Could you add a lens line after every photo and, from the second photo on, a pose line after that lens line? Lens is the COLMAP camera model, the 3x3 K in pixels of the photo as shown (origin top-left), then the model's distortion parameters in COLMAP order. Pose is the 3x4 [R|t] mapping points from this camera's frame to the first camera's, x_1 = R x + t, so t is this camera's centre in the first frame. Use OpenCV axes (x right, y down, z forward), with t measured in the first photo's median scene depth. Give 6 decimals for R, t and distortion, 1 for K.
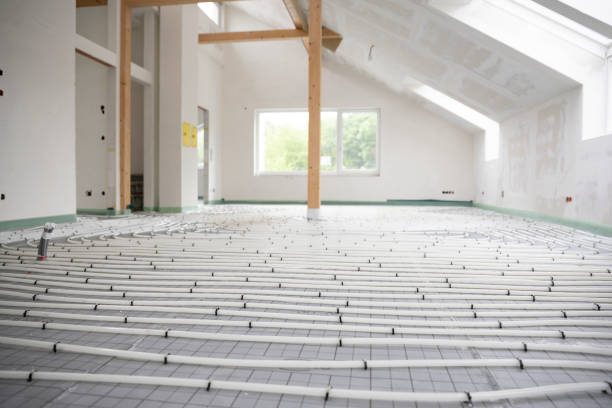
lens RADIAL K [[434.9, 0, 301.1], [0, 434.9, 205.9], [0, 0, 1]] dist [-0.081851, 0.040050]
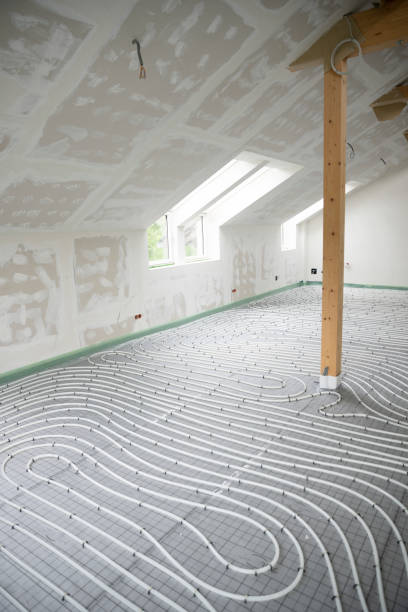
lens RADIAL K [[420.2, 0, 204.2], [0, 420.2, 307.9], [0, 0, 1]] dist [-0.104905, 0.082797]
pose [[-0.893196, -0.062865, 0.445251, -0.073913], [0.048105, 0.971138, 0.233617, -0.239002], [-0.447086, 0.230085, -0.864393, 1.469349]]
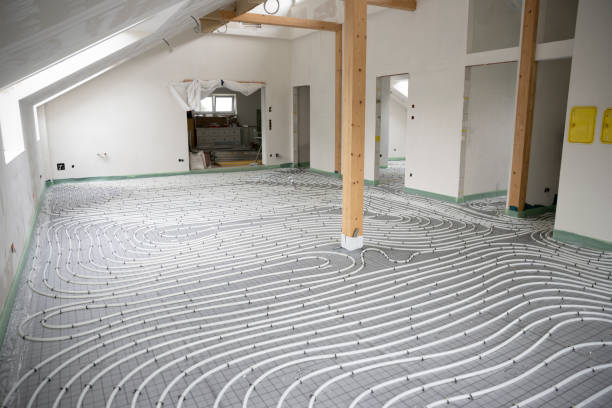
lens RADIAL K [[434.9, 0, 302.4], [0, 434.9, 199.2], [0, 0, 1]] dist [-0.081851, 0.040050]
pose [[-0.789129, 0.107473, -0.604752, 0.494340], [-0.034445, 0.975281, 0.218268, -0.193128], [0.613261, 0.193073, -0.765920, 1.339762]]
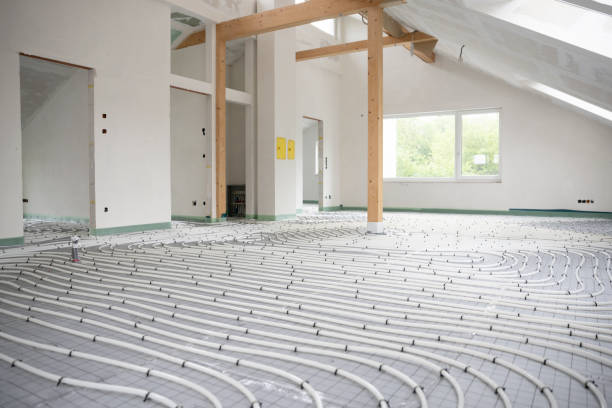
lens RADIAL K [[455.3, 0, 305.1], [0, 455.3, 204.6], [0, 0, 1]] dist [-0.100018, 0.074059]
pose [[0.917820, 0.010810, -0.396850, 0.260803], [-0.011297, 0.999936, 0.001111, -0.028648], [0.396837, 0.003464, 0.917883, -0.022824]]
